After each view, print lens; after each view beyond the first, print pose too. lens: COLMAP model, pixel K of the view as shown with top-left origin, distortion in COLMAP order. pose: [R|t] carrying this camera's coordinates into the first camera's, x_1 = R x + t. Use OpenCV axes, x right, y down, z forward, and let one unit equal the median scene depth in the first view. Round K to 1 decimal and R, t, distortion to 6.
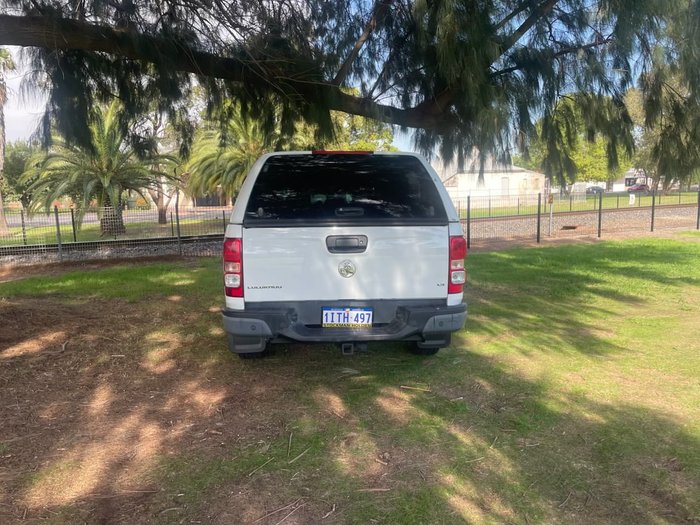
lens RADIAL K [[532.0, 0, 355.5], [0, 532.0, 263.2], [0, 0, 1]] dist [0.094139, -0.128133]
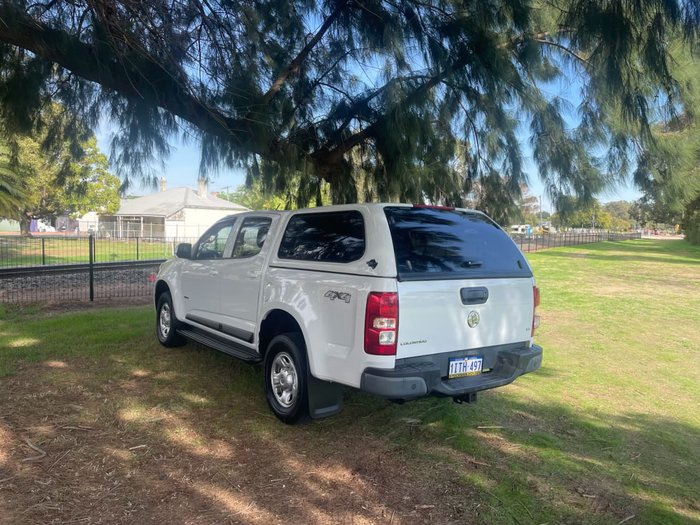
lens RADIAL K [[532.0, 0, 355.5], [0, 532.0, 263.2], [0, 0, 1]] dist [0.094139, -0.128133]
pose [[0.846374, 0.005712, 0.532559, -0.754169], [0.028404, 0.998035, -0.055846, -0.045930], [-0.531831, 0.062393, 0.844549, 0.228044]]
